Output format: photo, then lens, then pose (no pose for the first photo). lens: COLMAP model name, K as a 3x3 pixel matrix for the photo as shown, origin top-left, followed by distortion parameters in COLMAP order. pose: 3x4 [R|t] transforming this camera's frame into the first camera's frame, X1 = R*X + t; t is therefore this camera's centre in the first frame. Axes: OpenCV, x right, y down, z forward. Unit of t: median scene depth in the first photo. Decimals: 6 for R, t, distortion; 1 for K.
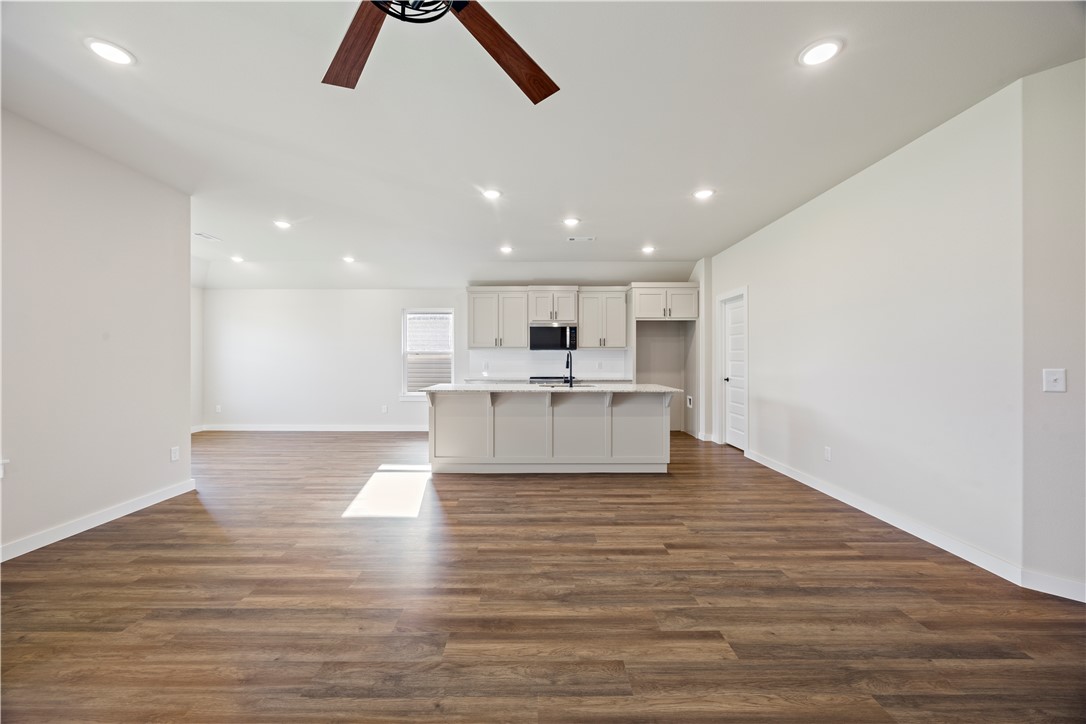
lens RADIAL K [[410.0, 0, 537.8], [0, 410.0, 360.6], [0, 0, 1]] dist [-0.003099, 0.000055]
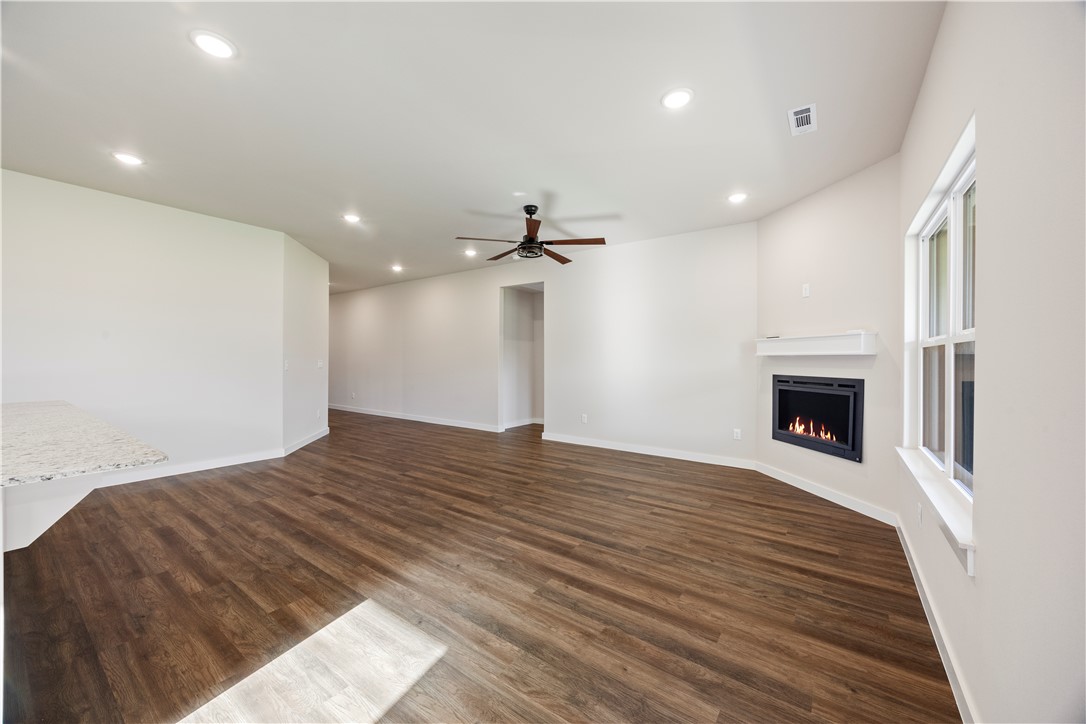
lens RADIAL K [[410.0, 0, 536.6], [0, 410.0, 359.8], [0, 0, 1]] dist [-0.003099, 0.000055]
pose [[-0.803915, -0.006841, 0.594704, -1.076192], [-0.003424, 0.999971, 0.006874, -0.005698], [-0.594734, 0.003490, -0.803915, 1.650597]]
